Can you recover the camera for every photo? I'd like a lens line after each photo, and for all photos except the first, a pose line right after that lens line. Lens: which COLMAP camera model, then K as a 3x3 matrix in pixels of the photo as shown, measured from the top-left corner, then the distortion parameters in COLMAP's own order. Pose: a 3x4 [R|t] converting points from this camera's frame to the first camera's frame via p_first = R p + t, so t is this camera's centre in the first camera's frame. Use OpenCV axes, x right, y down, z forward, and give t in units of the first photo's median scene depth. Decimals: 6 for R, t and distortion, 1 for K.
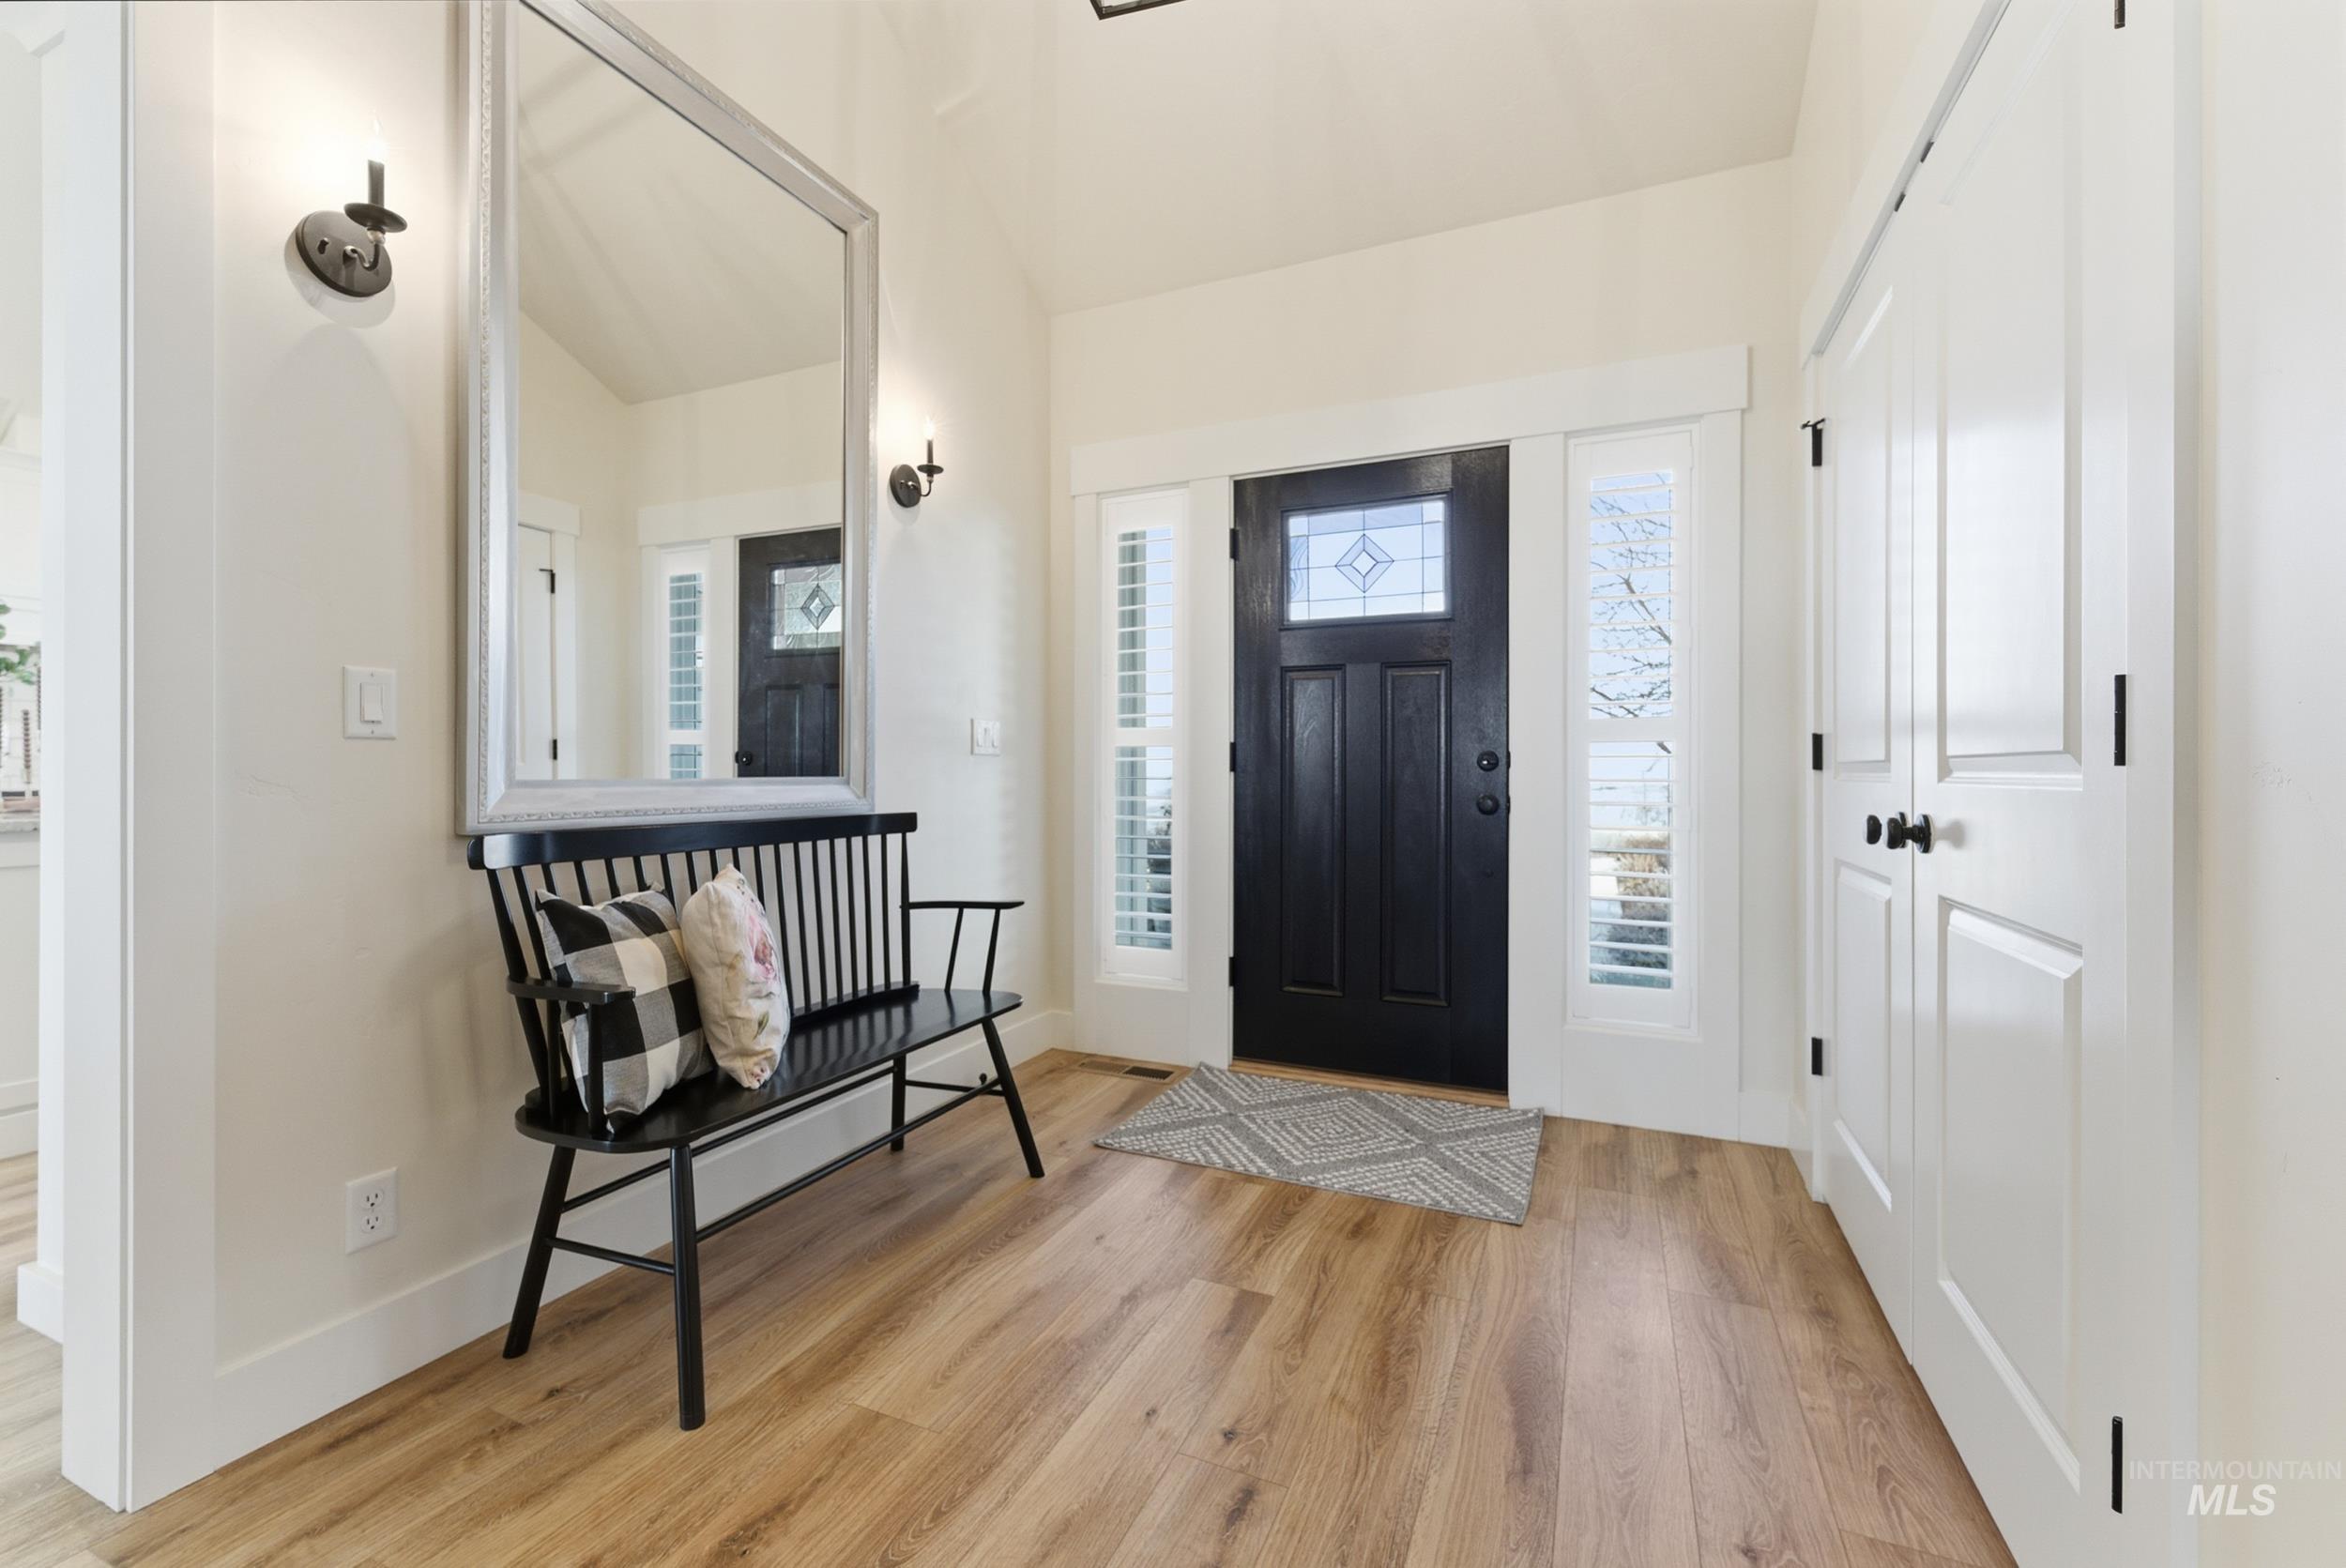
lens RADIAL K [[965.4, 0, 1165.9], [0, 965.4, 775.8], [0, 0, 1]] dist [-0.001124, -0.000244]
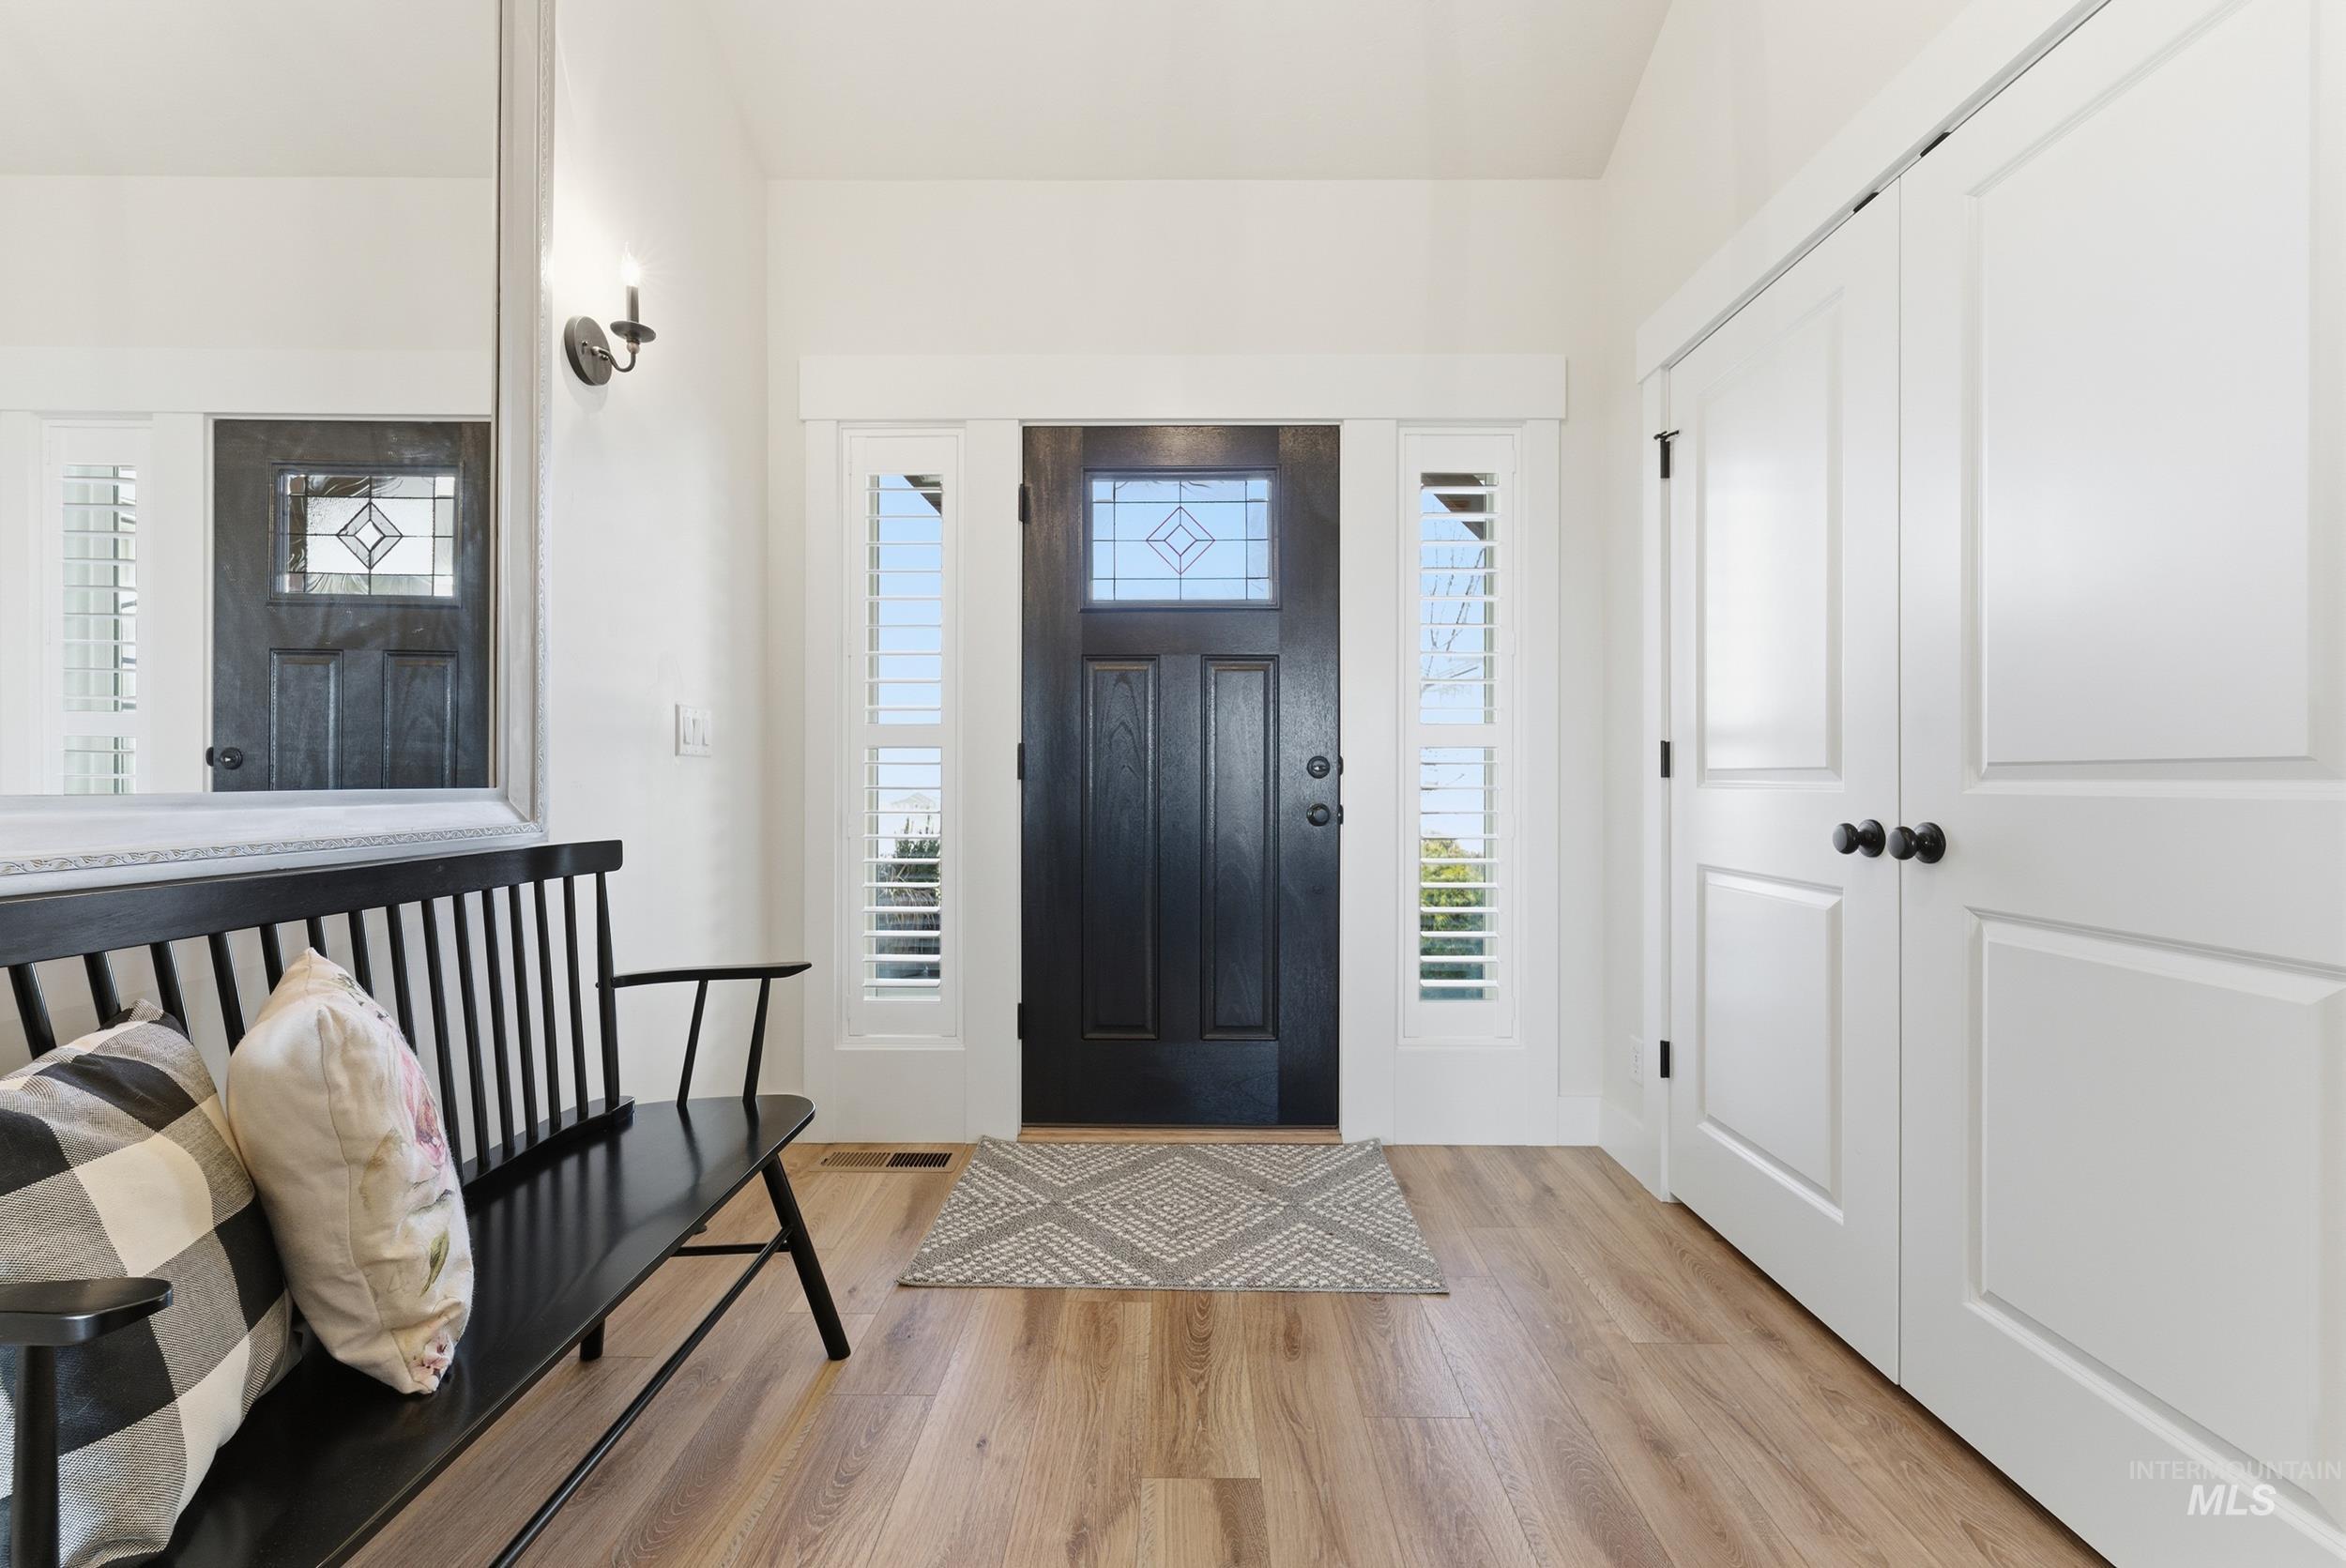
lens RADIAL K [[965.4, 0, 1180.3], [0, 965.4, 783.4], [0, 0, 1]] dist [-0.001124, -0.000244]
pose [[0.916030, -0.002280, 0.401103, -0.173153], [0.001903, 0.999997, 0.001338, -0.001682], [-0.401105, -0.000462, 0.916032, 0.238821]]
